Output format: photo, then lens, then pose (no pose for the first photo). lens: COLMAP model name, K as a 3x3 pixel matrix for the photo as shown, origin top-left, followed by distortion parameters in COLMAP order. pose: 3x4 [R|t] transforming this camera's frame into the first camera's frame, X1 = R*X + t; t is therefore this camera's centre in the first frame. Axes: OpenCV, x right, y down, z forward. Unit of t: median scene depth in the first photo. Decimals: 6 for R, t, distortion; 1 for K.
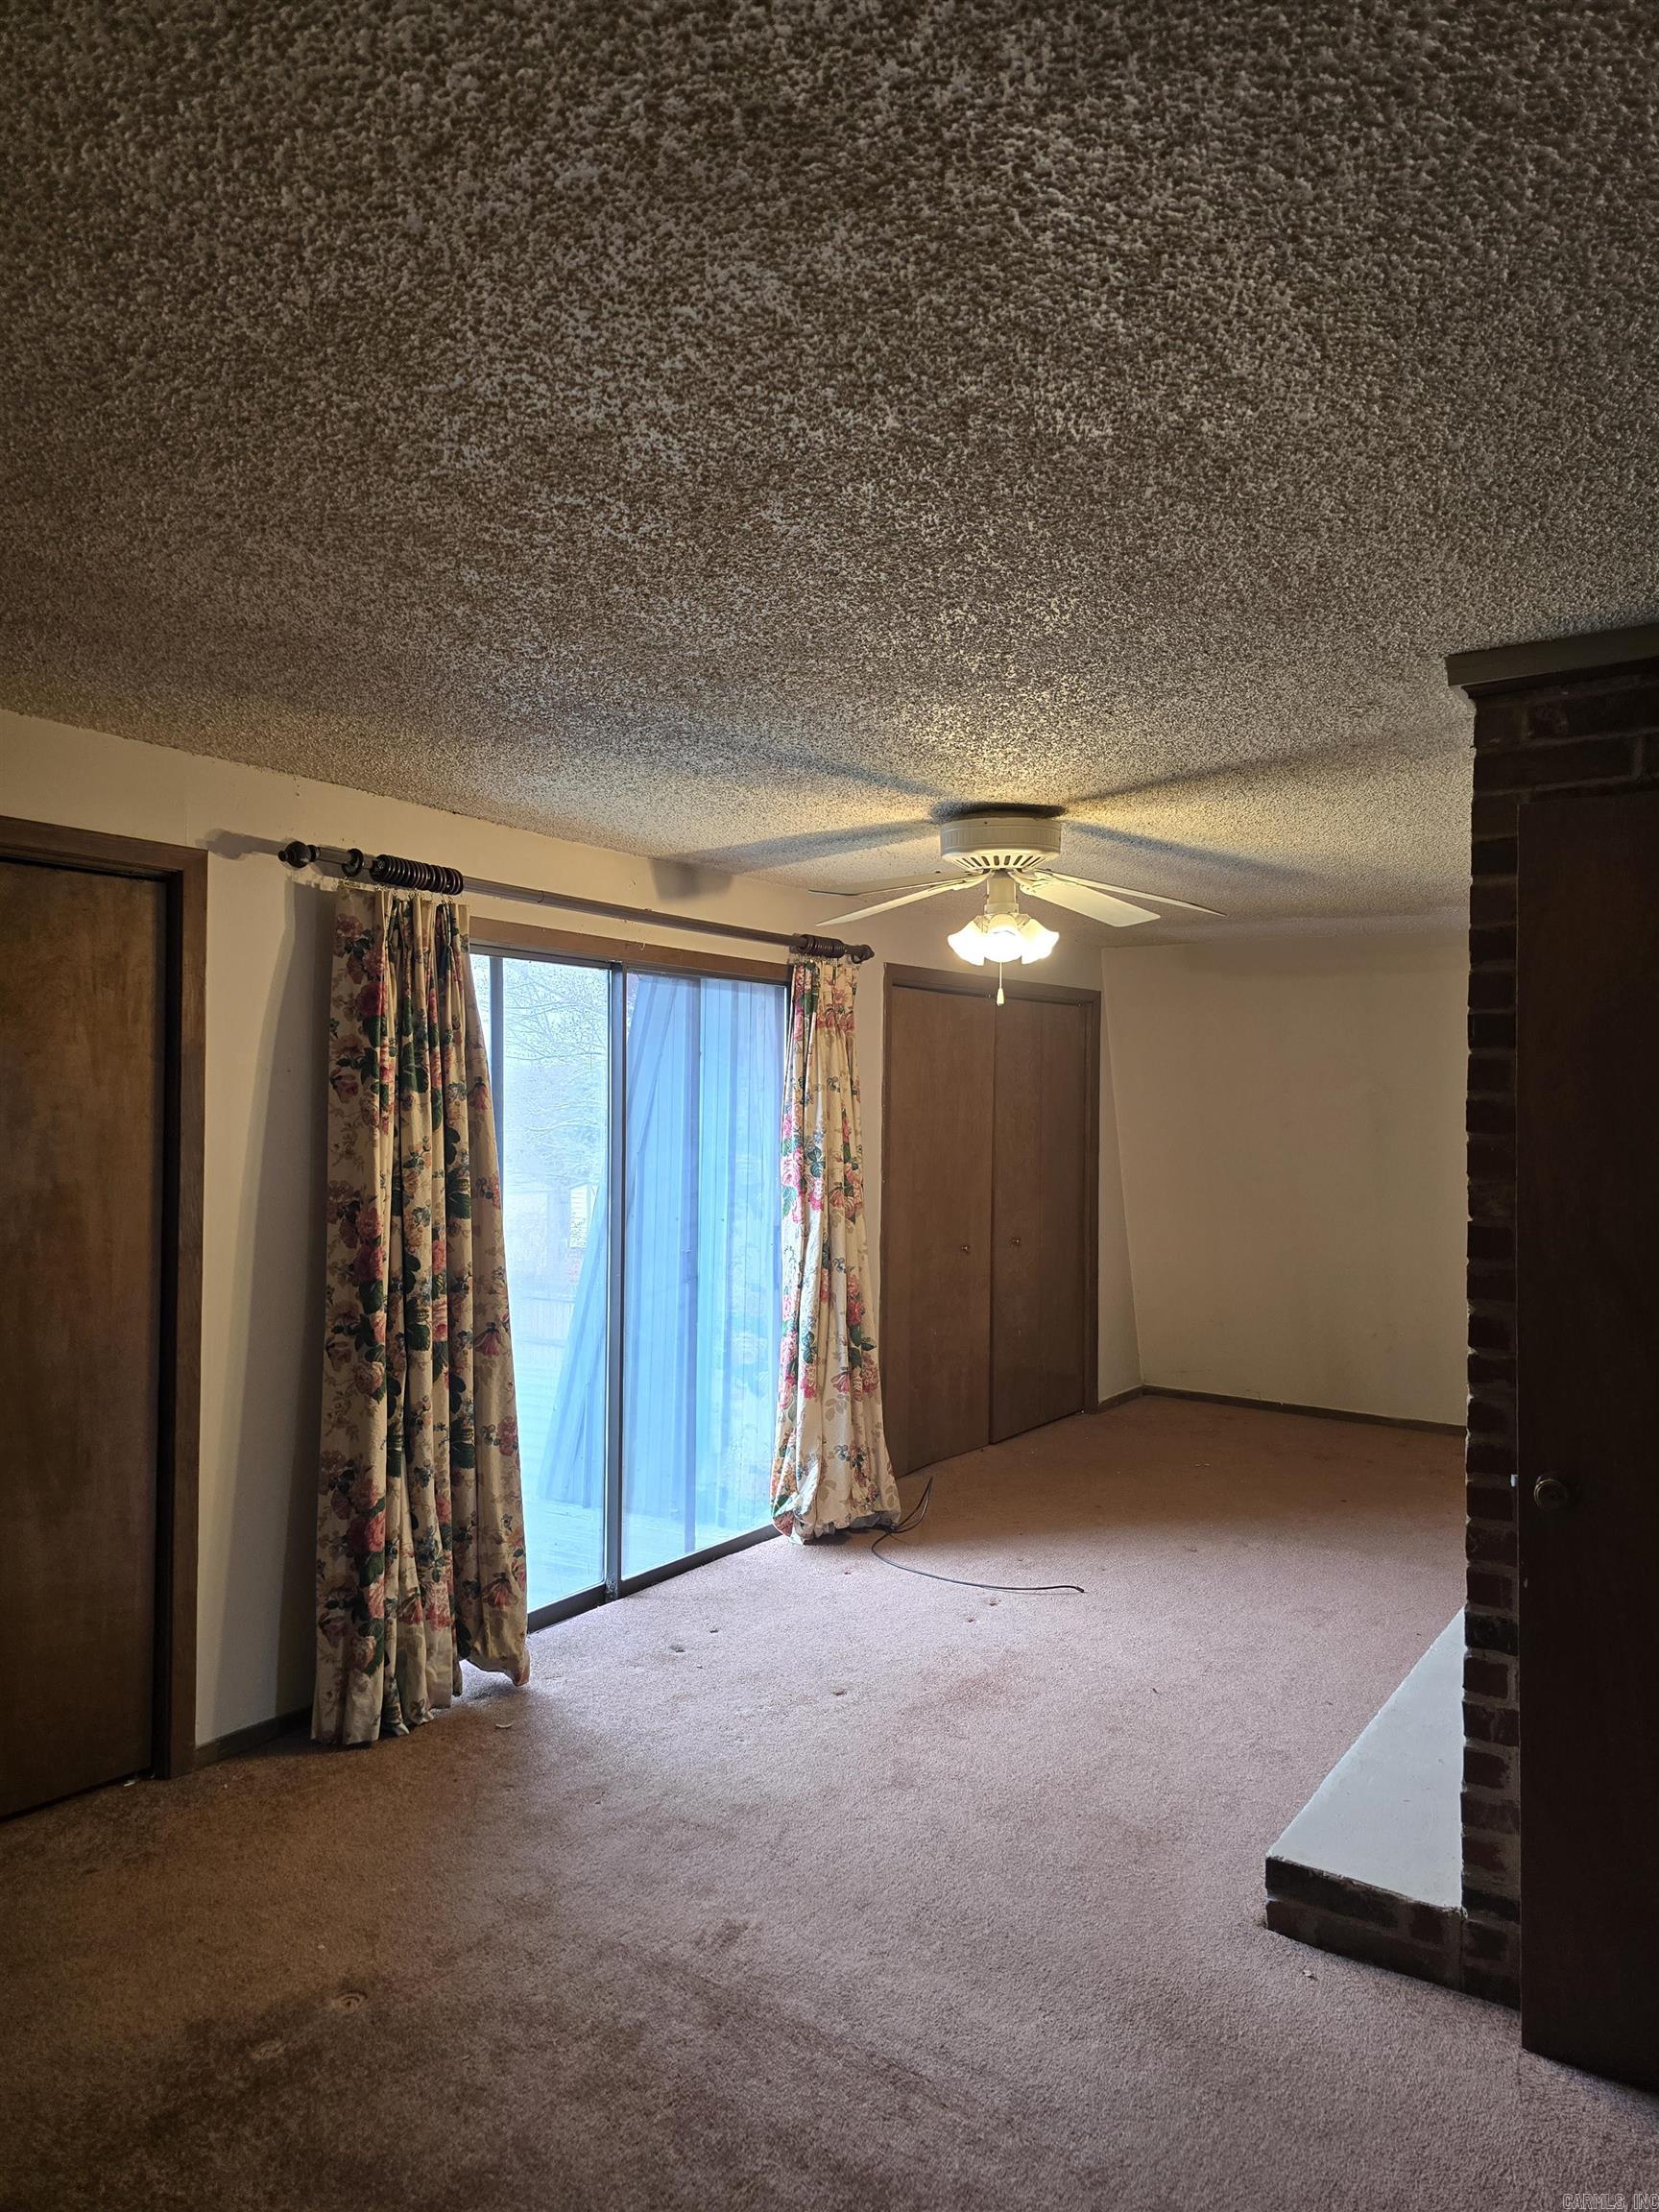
lens RADIAL K [[1472.0, 0, 851.8], [0, 1472.0, 1090.5], [0, 0, 1]] dist [0.057261, -0.045900]
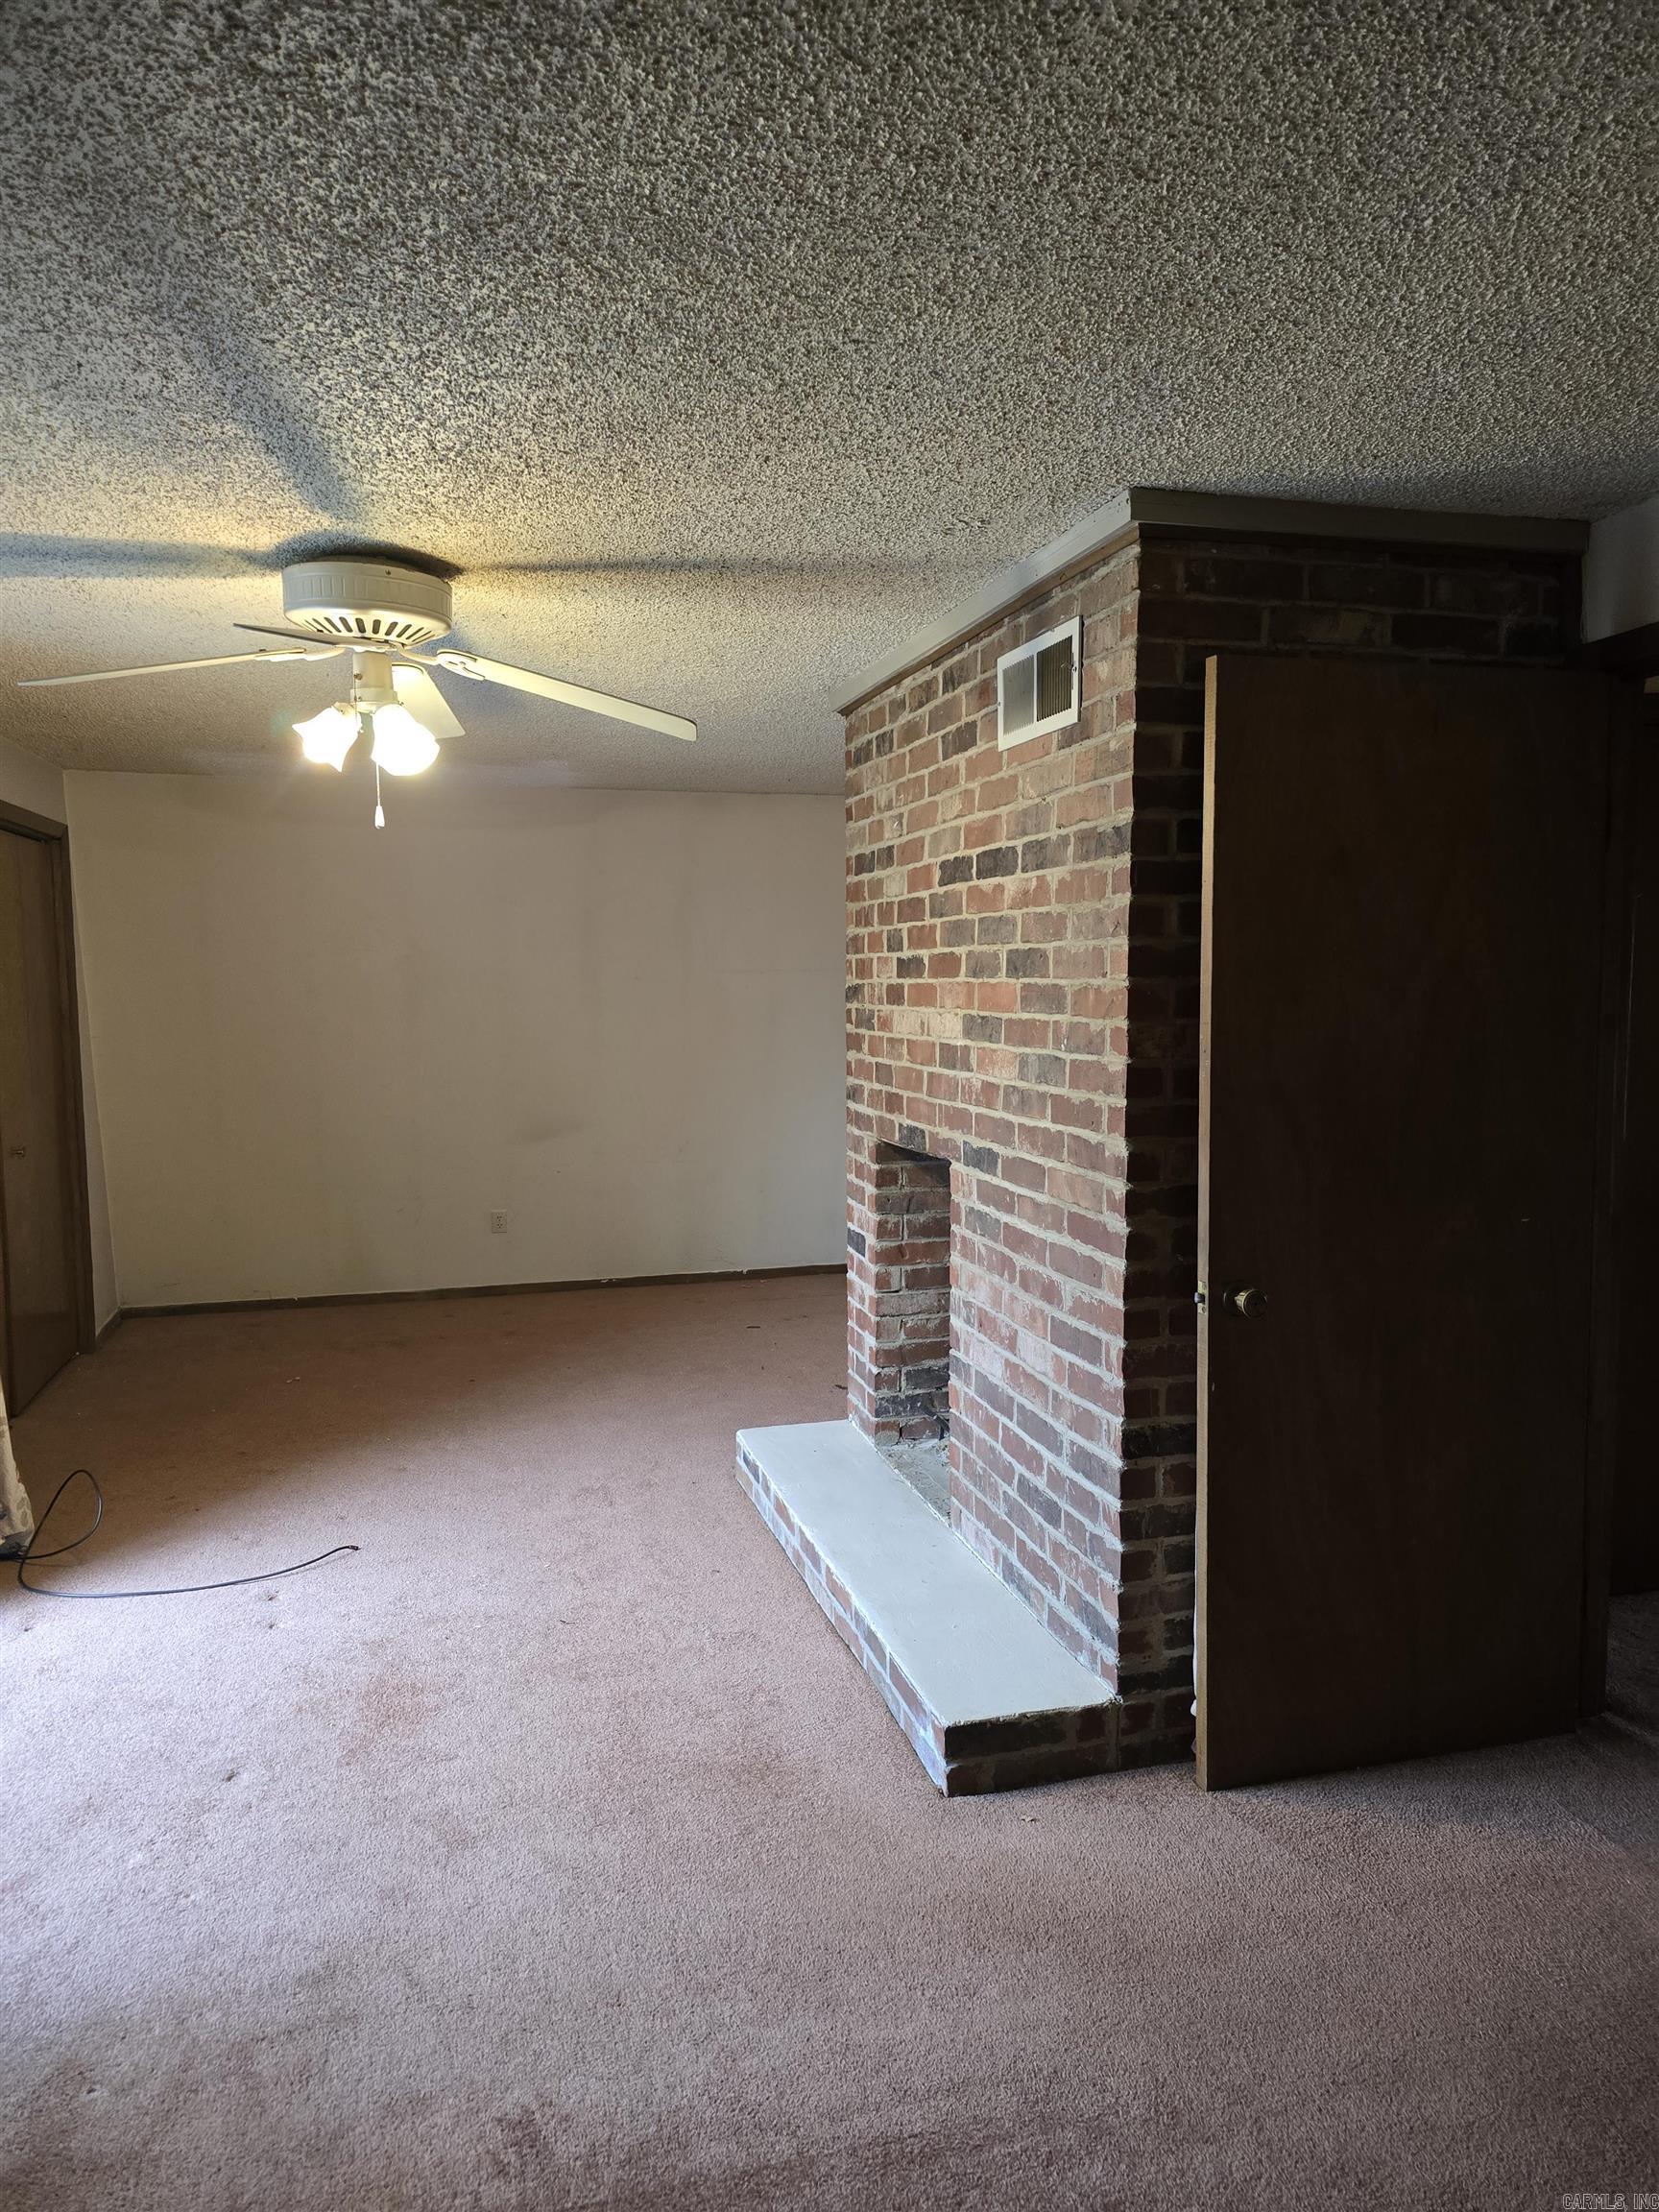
lens RADIAL K [[1472.0, 0, 827.1], [0, 1472.0, 1120.6], [0, 0, 1]] dist [0.057261, -0.045900]
pose [[0.656468, -0.085024, 0.749547, -0.416642], [0.004743, 0.994073, 0.108608, 0.012466], [-0.754339, -0.067742, 0.652980, 0.405004]]
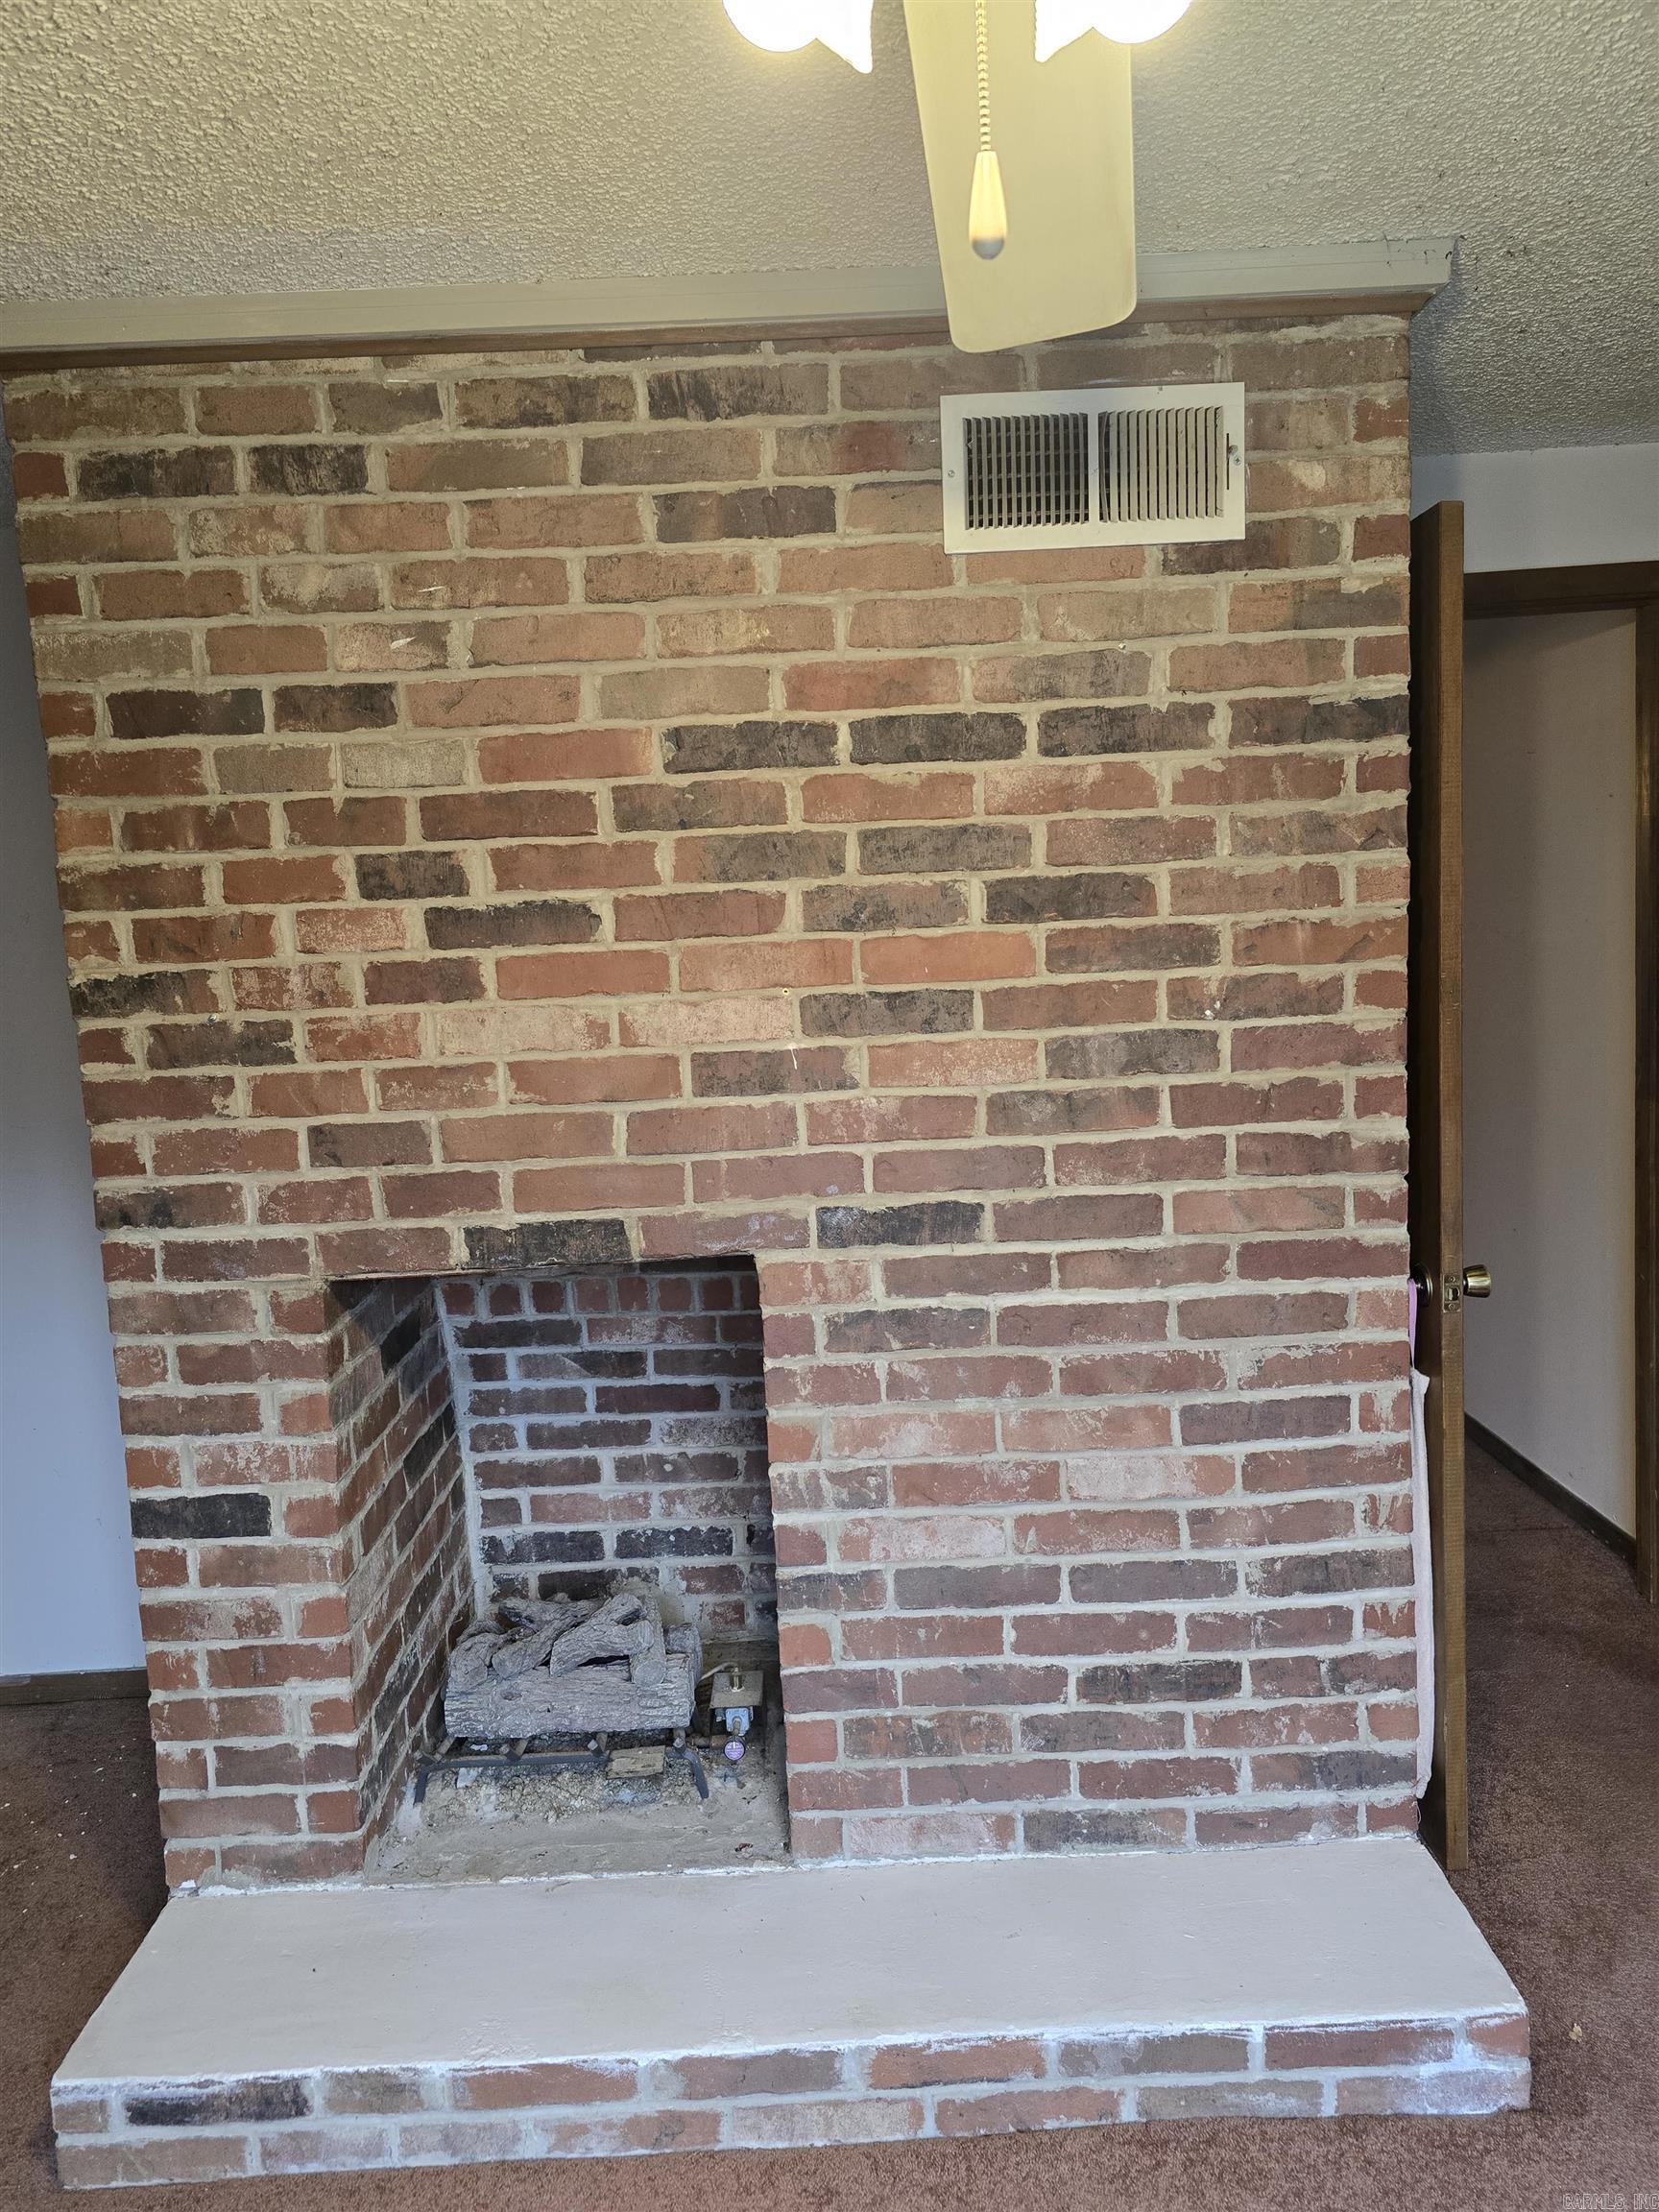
lens RADIAL K [[1472.0, 0, 825.7], [0, 1472.0, 1129.3], [0, 0, 1]] dist [0.057261, -0.045900]
pose [[-0.556051, -0.078433, 0.827439, -0.059606], [0.036155, 0.992313, 0.118358, 0.035661], [-0.830361, 0.095729, -0.548941, 1.410819]]
